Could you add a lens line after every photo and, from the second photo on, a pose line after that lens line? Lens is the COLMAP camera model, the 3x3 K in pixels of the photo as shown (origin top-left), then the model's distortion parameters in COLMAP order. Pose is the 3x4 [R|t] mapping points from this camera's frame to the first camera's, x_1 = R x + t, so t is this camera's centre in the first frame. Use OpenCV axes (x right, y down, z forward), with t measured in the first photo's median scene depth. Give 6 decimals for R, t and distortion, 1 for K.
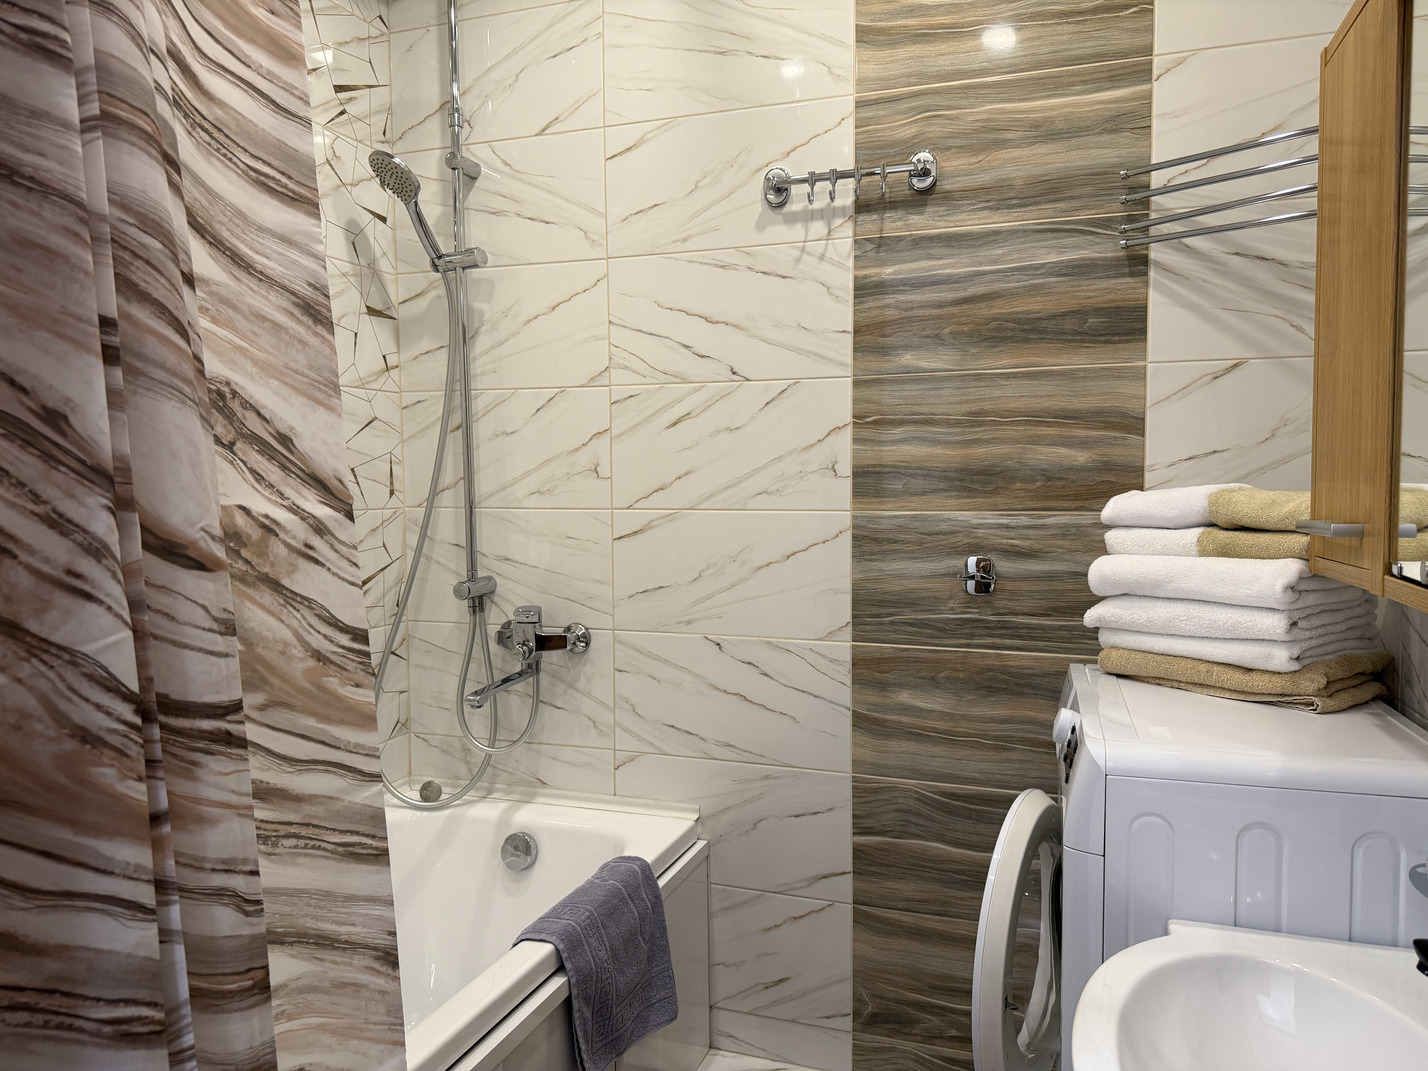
lens RADIAL K [[1004.3, 0, 715.8], [0, 1004.3, 542.1], [0, 0, 1]] dist [0.135417, -0.238166]
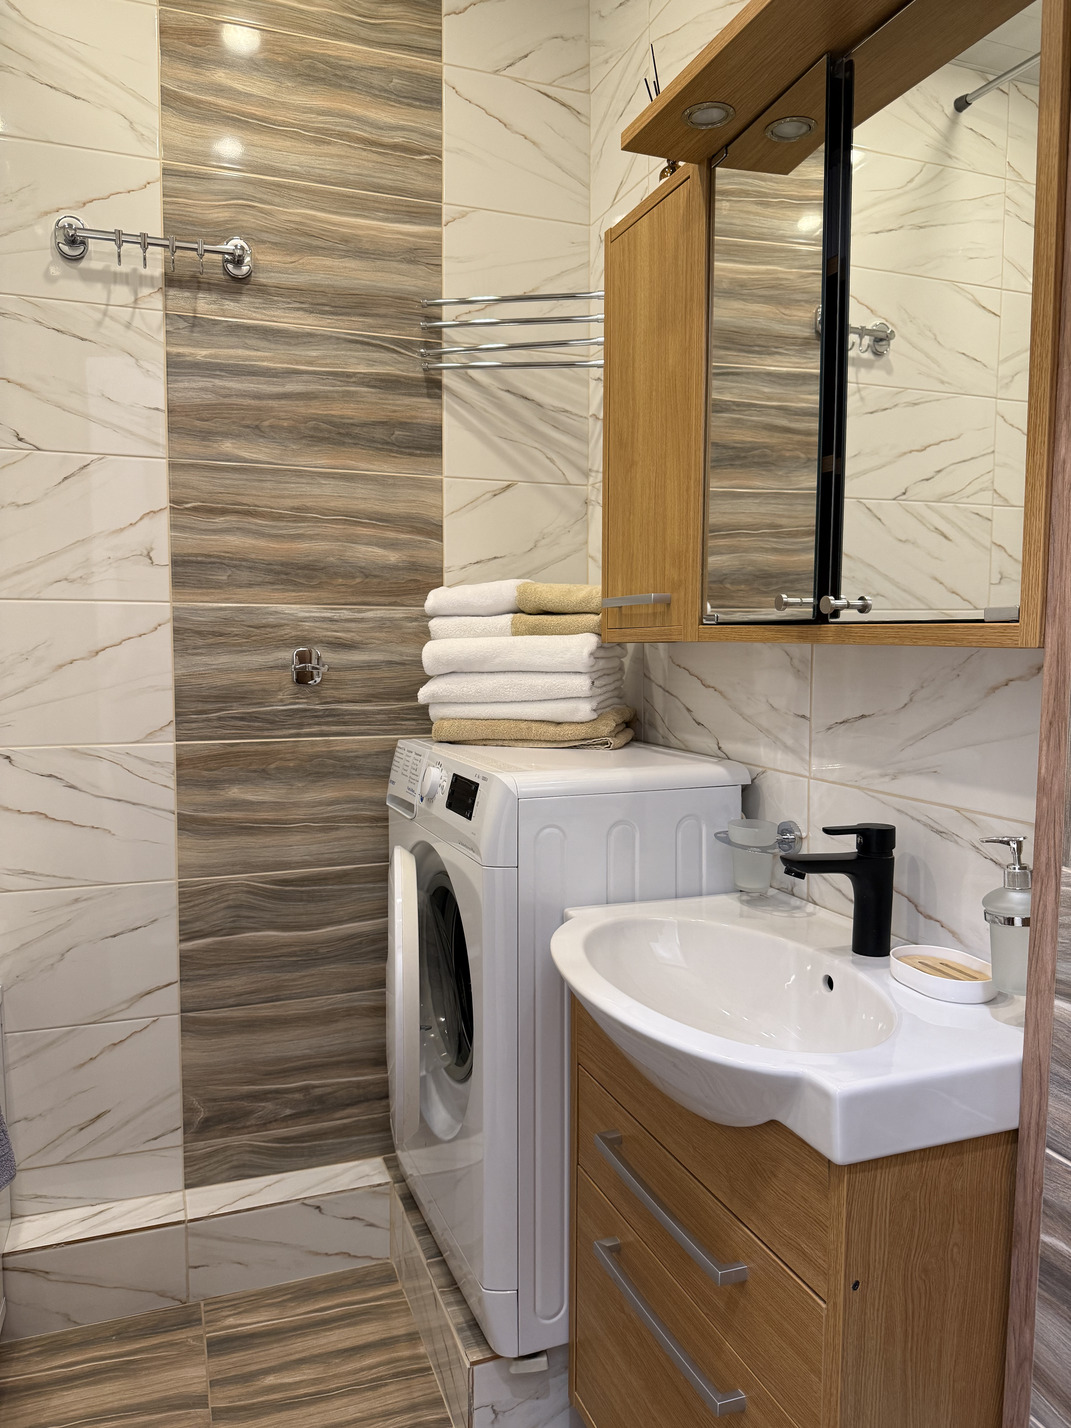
lens RADIAL K [[1004.3, 0, 532.8], [0, 1004.3, 718.8], [0, 0, 1]] dist [0.135417, -0.238166]
pose [[0.773050, -0.044150, 0.632807, -0.221192], [0.031445, 0.999016, 0.031286, 0.061231], [-0.633565, -0.004288, 0.773677, 0.046580]]
